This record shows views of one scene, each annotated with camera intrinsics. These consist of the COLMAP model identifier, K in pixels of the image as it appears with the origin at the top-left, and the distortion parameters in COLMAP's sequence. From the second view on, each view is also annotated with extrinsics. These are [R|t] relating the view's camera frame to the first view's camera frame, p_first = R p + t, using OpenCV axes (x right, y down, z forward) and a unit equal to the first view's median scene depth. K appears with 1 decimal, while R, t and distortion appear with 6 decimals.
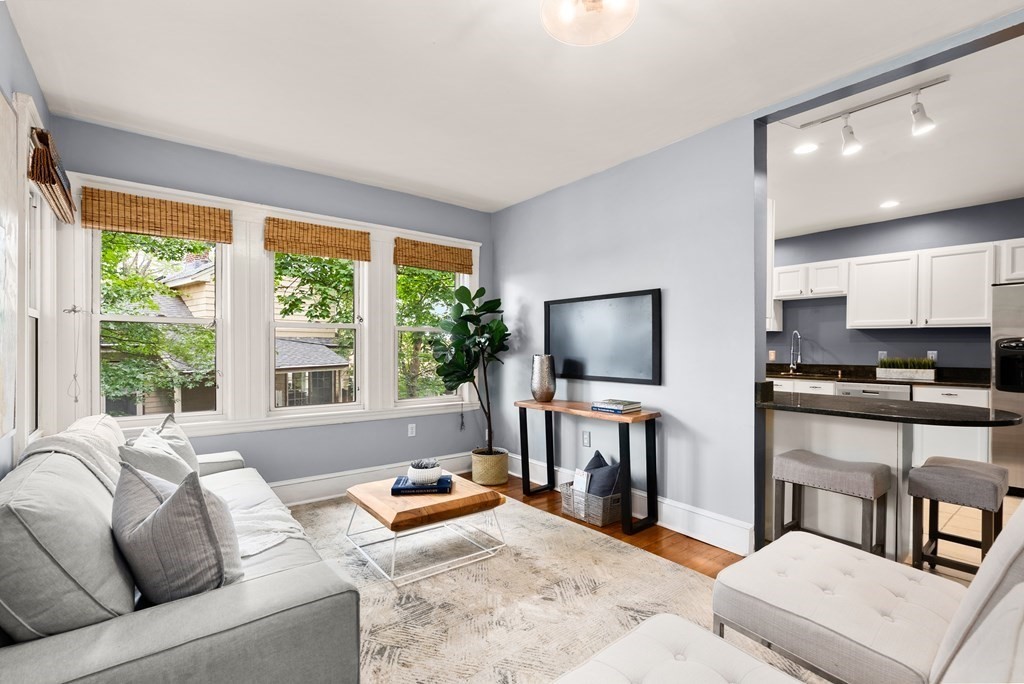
lens RADIAL K [[466.6, 0, 513.9], [0, 466.6, 349.5], [0, 0, 1]] dist [-0.000793, 0.000012]
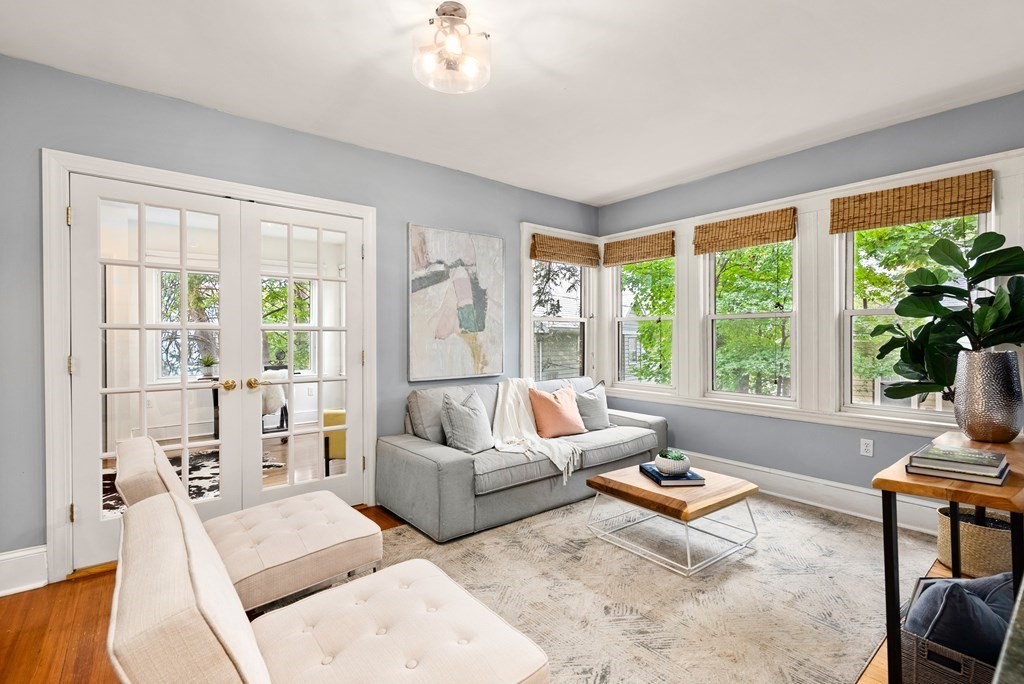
lens RADIAL K [[469.4, 0, 512.0], [0, 469.4, 342.0], [0, 0, 1]] dist [-0.002247, -0.000298]
pose [[0.010978, 0.008057, -0.999907, 0.572421], [-0.003790, 0.999961, 0.008015, -0.000515], [0.999933, 0.003702, 0.011008, 0.461645]]
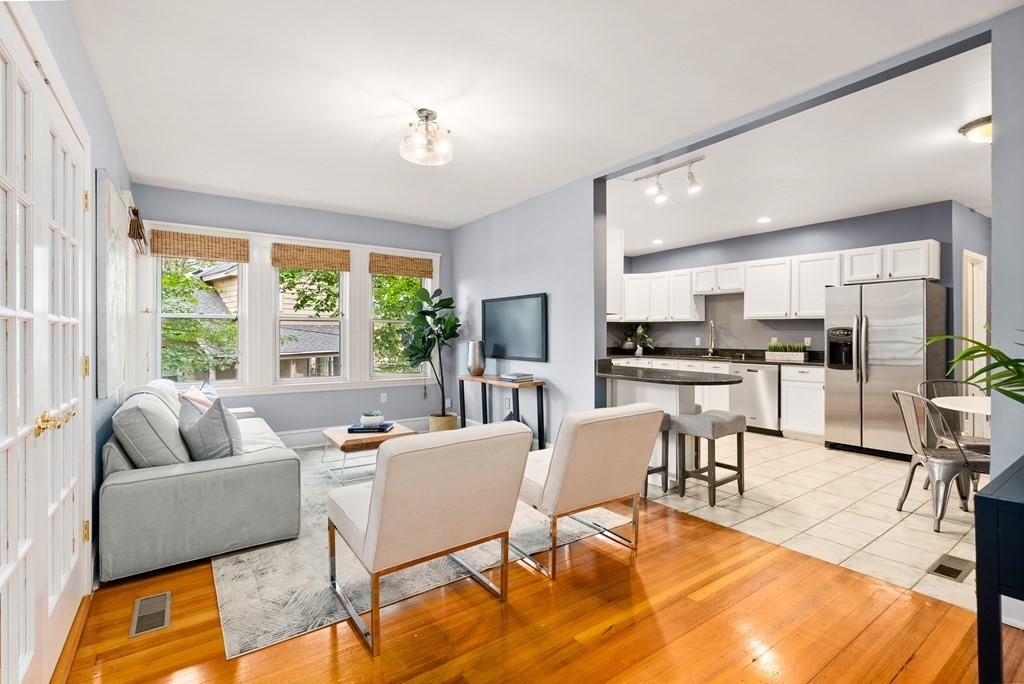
lens RADIAL K [[467.8, 0, 515.9], [0, 467.8, 333.5], [0, 0, 1]] dist [0.000171, 0.000097]
pose [[0.998740, -0.000862, -0.050167, 0.240709], [0.000526, 0.999977, -0.006698, 0.000123], [0.050172, 0.006663, 0.998718, -0.329573]]
